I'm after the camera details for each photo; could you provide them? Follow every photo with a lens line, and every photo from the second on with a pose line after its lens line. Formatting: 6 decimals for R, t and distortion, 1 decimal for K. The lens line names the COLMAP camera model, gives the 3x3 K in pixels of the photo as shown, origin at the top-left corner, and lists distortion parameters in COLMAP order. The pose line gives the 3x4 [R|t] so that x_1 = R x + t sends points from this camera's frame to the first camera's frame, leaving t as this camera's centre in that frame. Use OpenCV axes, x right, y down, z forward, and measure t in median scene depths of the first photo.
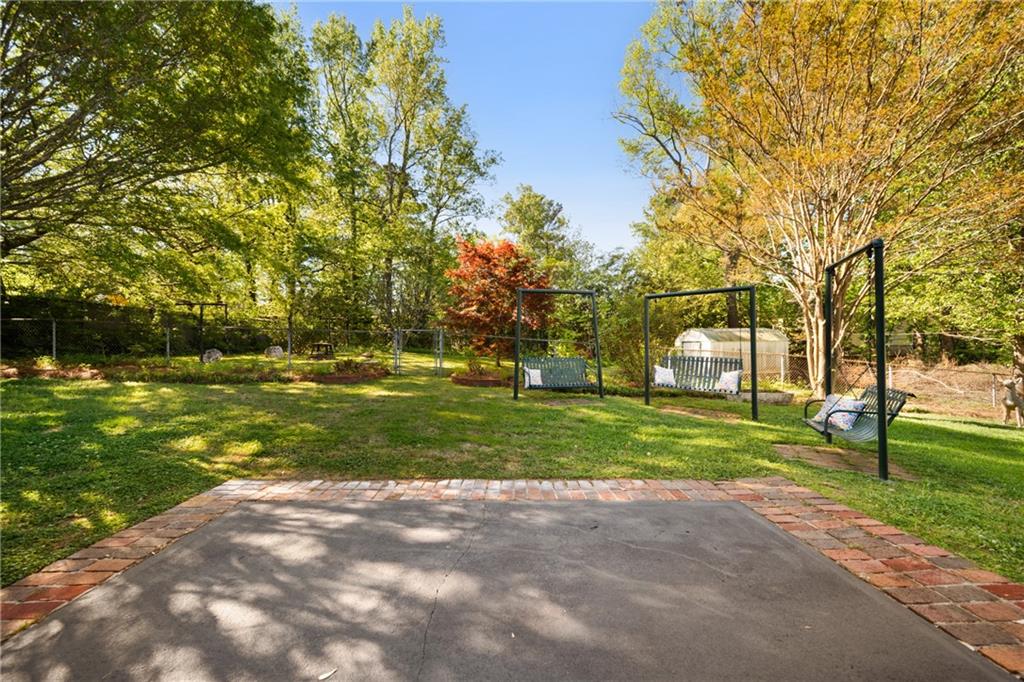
lens RADIAL K [[364.4, 0, 508.4], [0, 364.4, 341.9], [0, 0, 1]] dist [-0.005244, -0.000186]
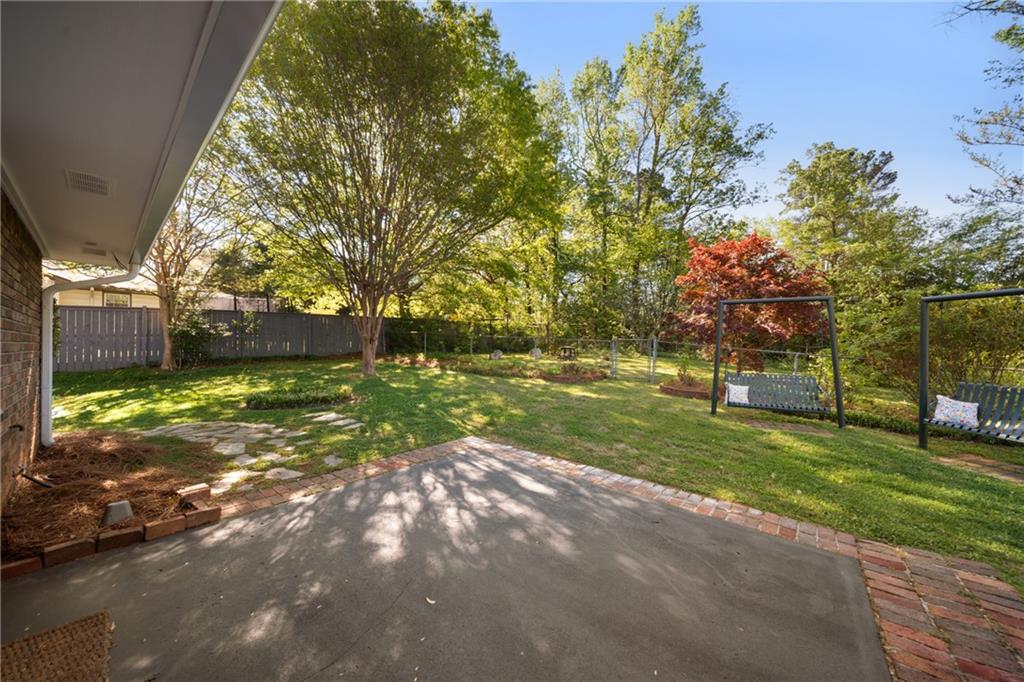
lens RADIAL K [[359.7, 0, 512.9], [0, 359.7, 336.6], [0, 0, 1]] dist [-0.006115, -0.000135]
pose [[0.773761, 0.007266, -0.633436, 0.112247], [-0.013507, 0.999896, -0.005029, -0.021243], [0.633334, 0.012447, 0.773779, -0.050018]]
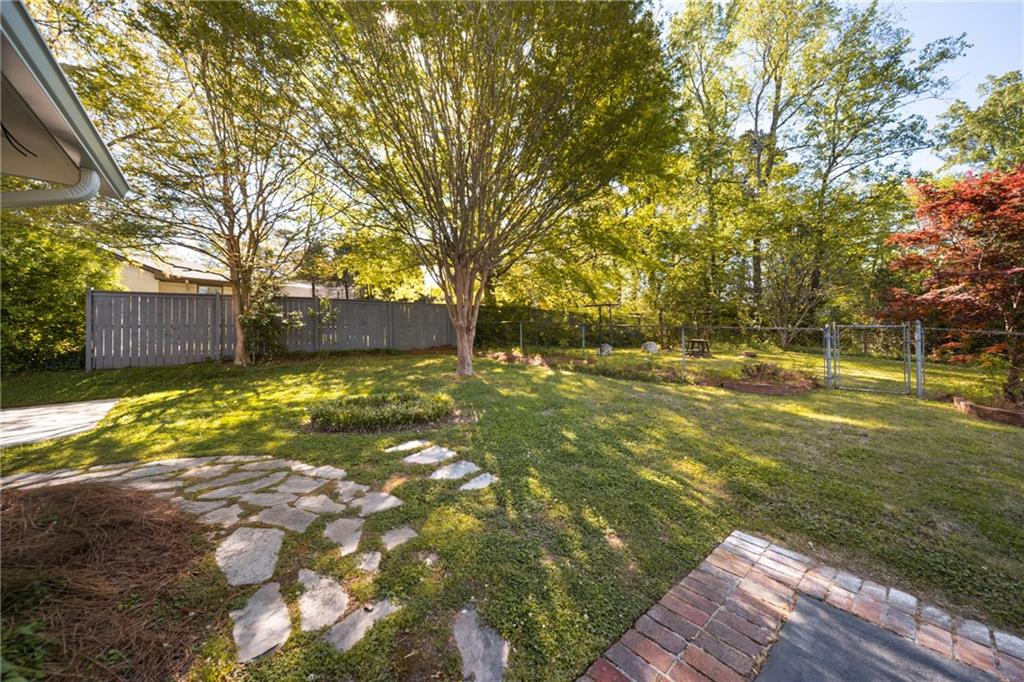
lens RADIAL K [[353.0, 0, 502.0], [0, 353.0, 337.3], [0, 0, 1]] dist [-0.001332, -0.000166]
pose [[0.634799, 0.015491, -0.772522, -0.119285], [-0.009372, 0.999880, 0.012348, -0.009230], [0.772621, -0.000598, 0.634868, 0.030139]]
